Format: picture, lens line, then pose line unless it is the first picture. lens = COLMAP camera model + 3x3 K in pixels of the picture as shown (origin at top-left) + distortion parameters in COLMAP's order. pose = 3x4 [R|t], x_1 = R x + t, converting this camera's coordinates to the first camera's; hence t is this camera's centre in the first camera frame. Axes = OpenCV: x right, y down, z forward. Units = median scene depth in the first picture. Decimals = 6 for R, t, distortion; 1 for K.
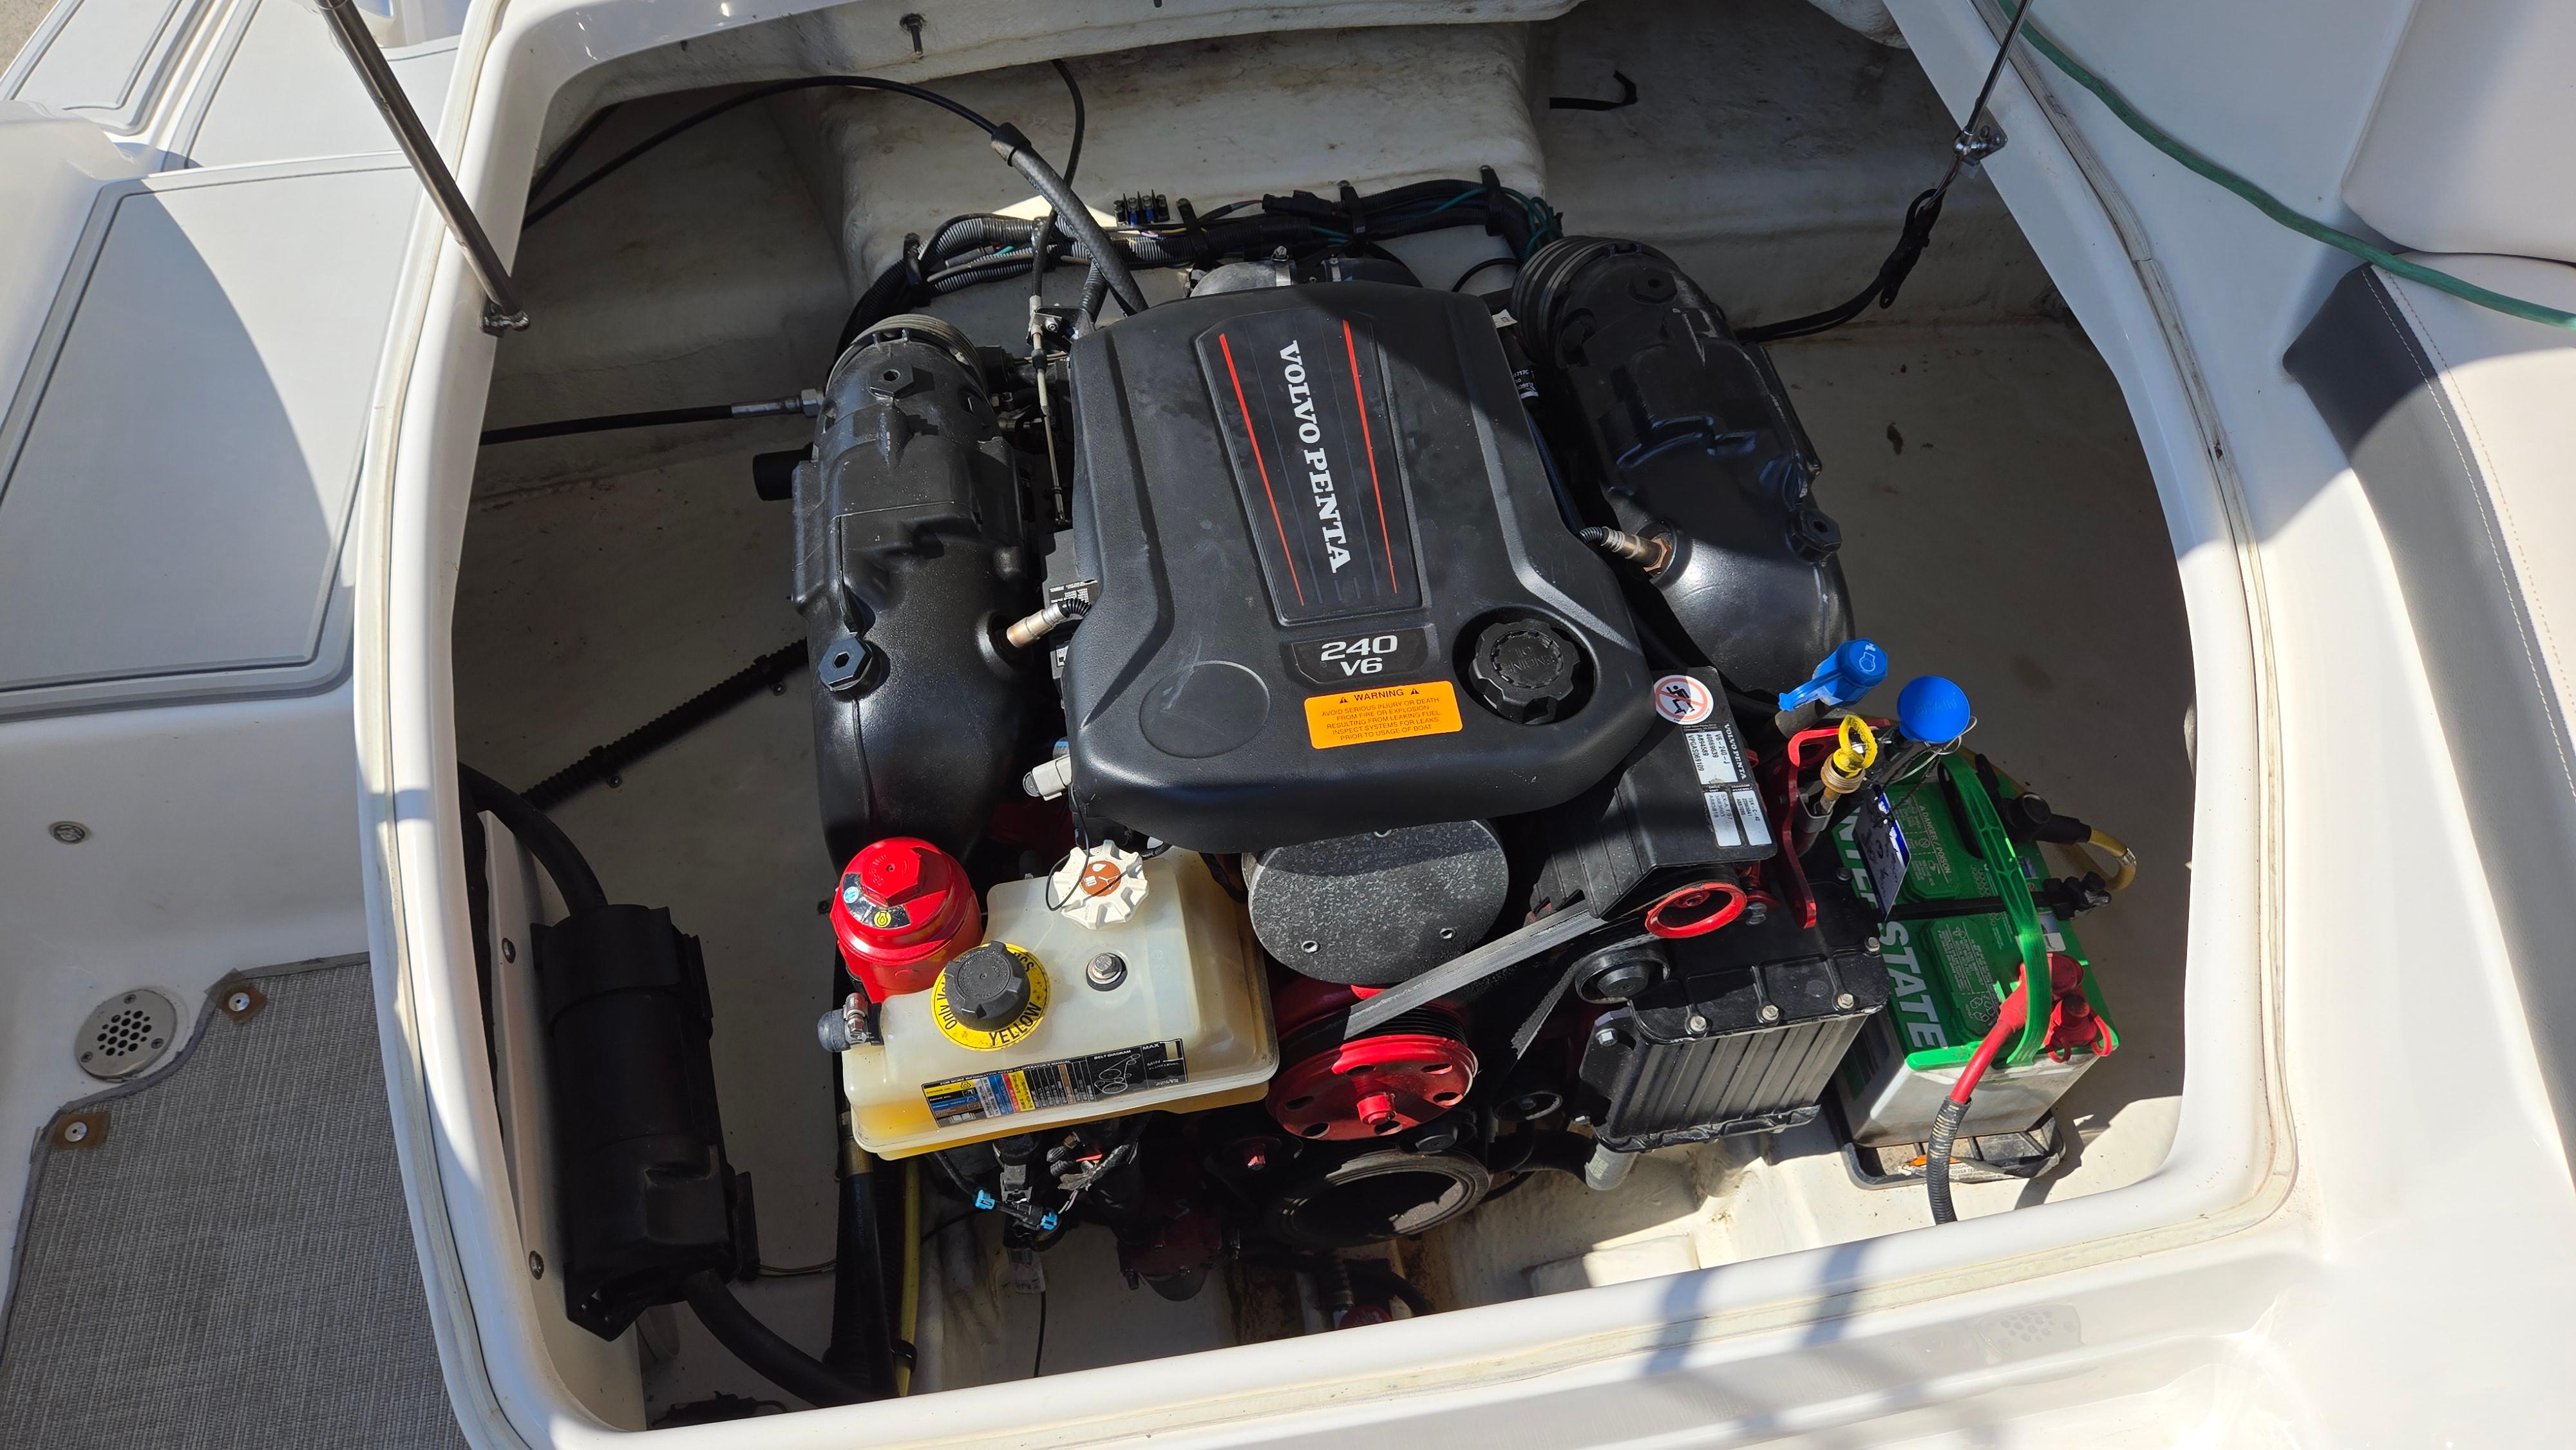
lens RADIAL K [[1773.6, 0, 1288.0], [0, 1773.6, 725.0], [0, 0, 1]] dist [0.052910, -0.041925]
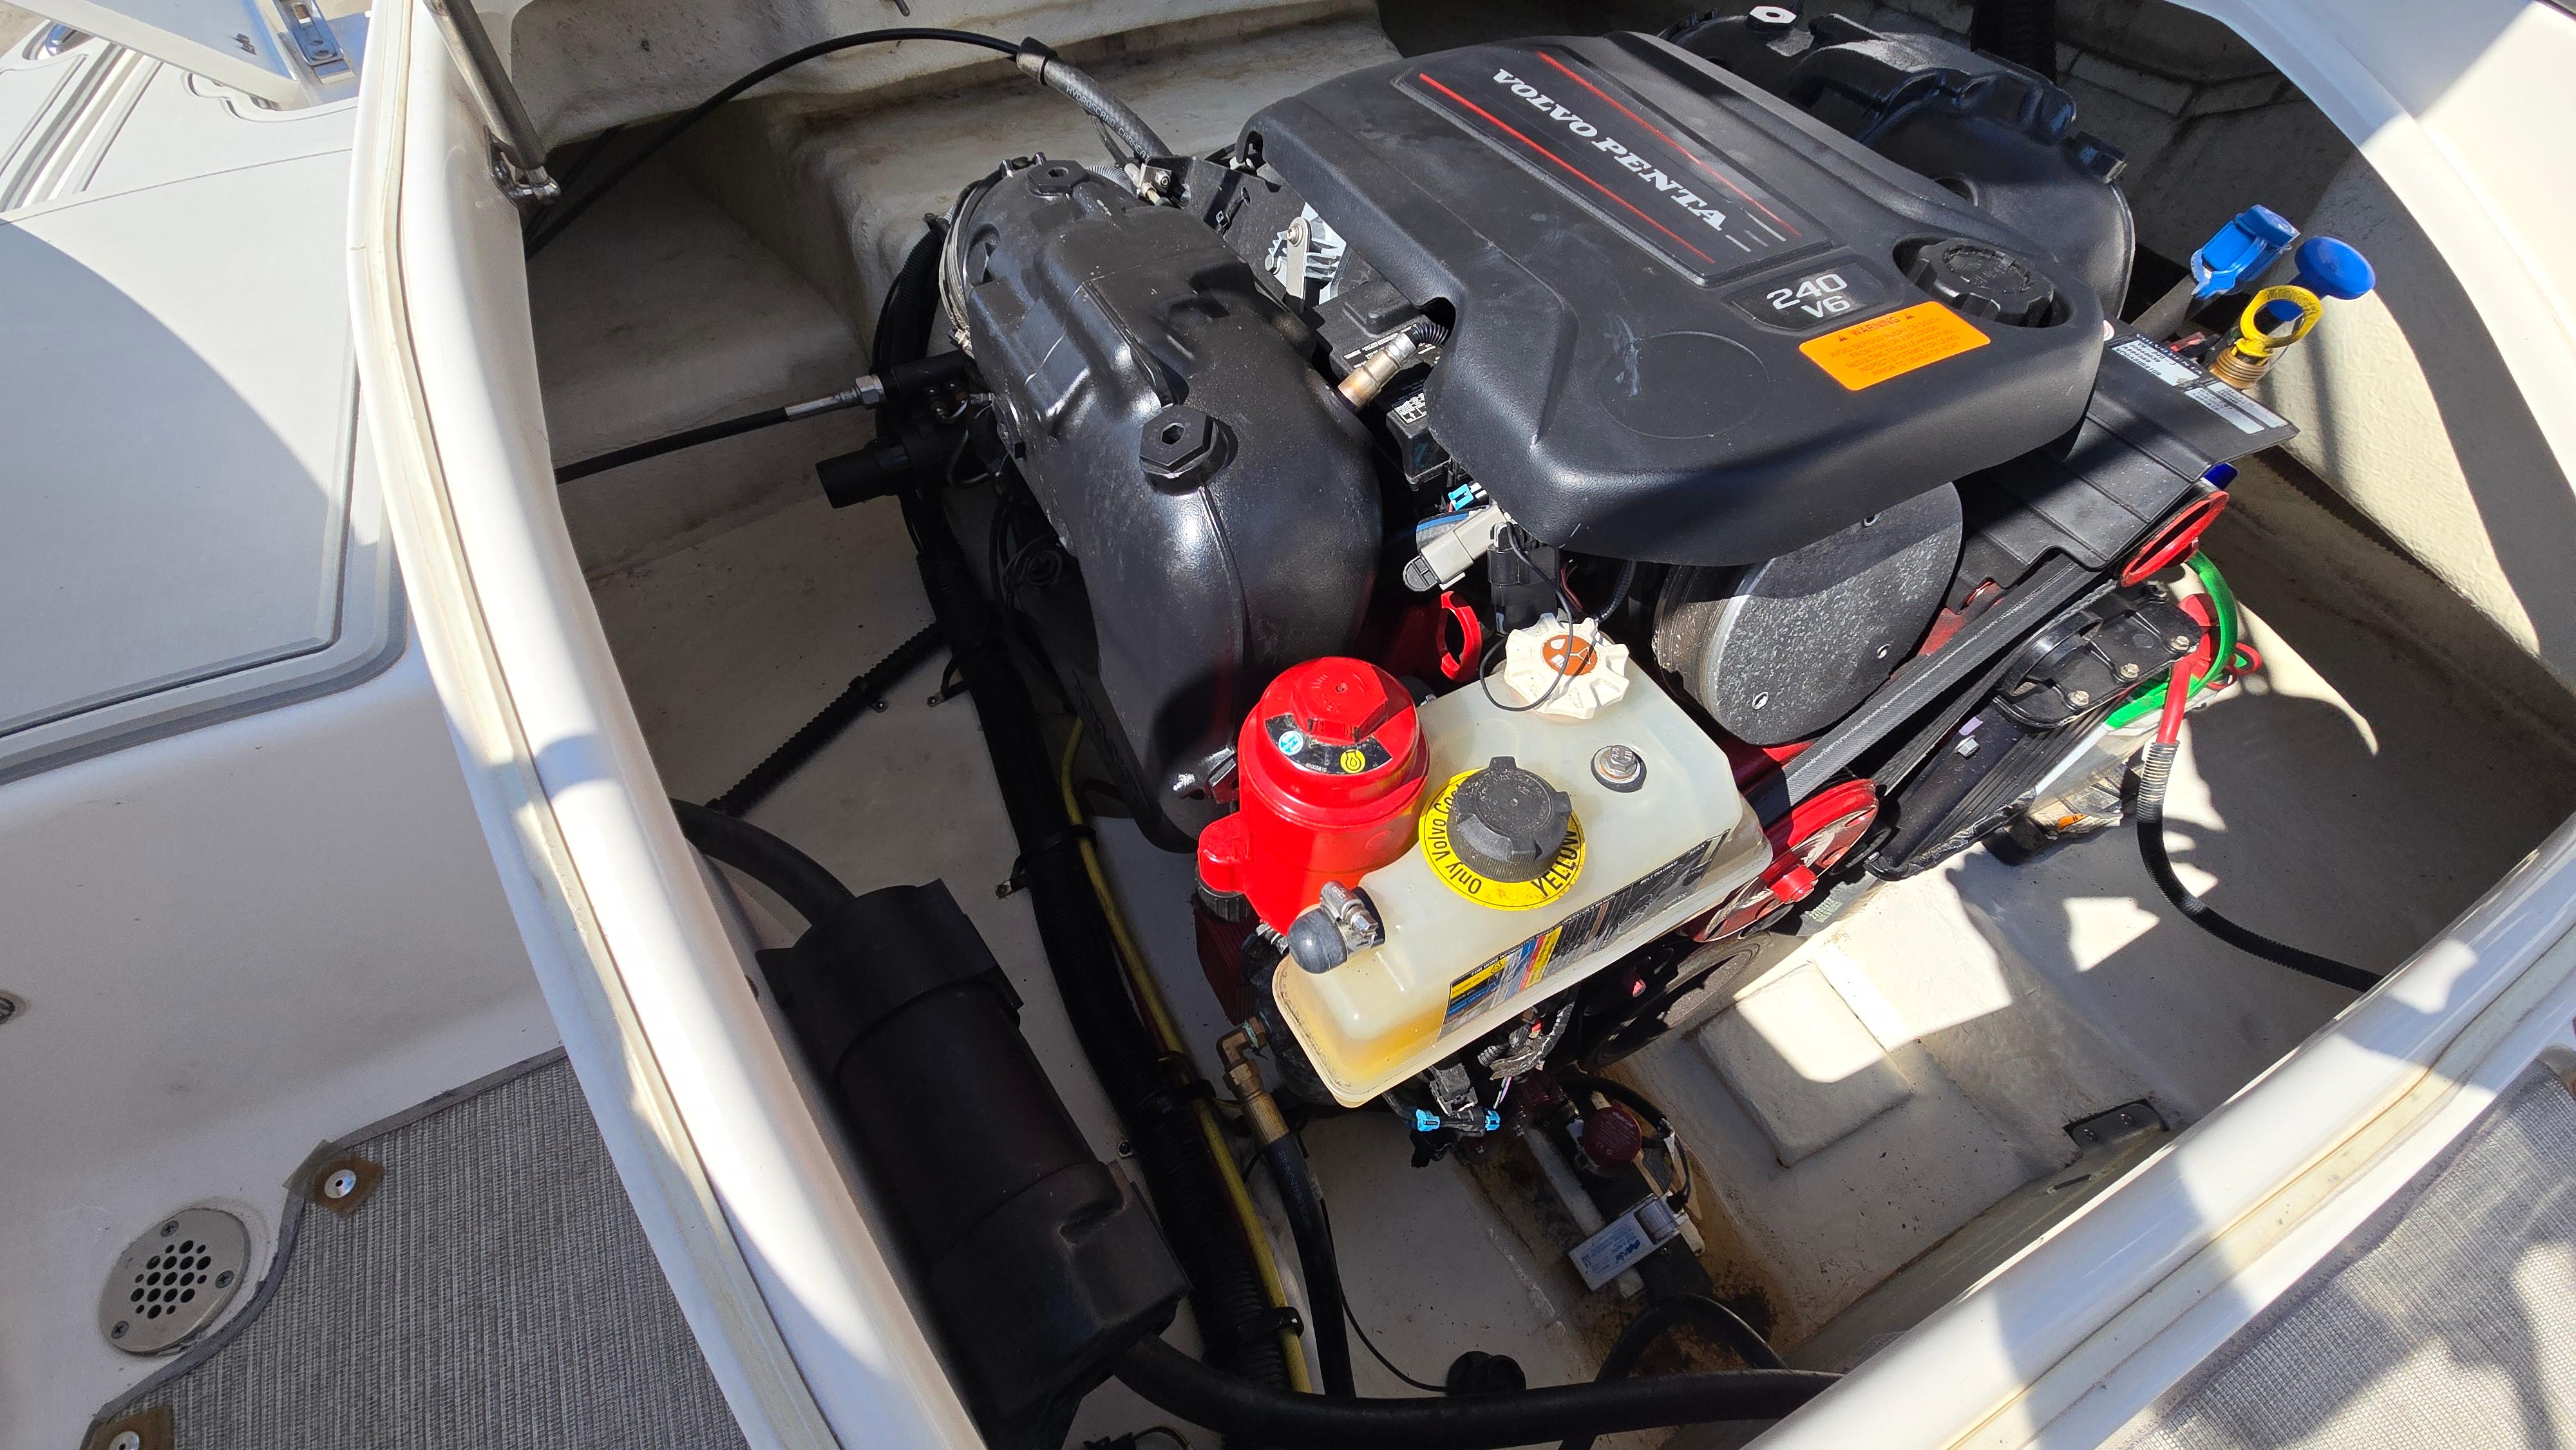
lens RADIAL K [[1054.2, 0, 1277.3], [0, 1054.2, 717.6], [0, 0, 1]] dist [0.019259, -0.012138]
pose [[0.946697, -0.239897, 0.214975, -0.281188], [0.250408, 0.967875, -0.022653, 0.078564], [-0.202634, 0.075277, 0.976357, 0.505564]]
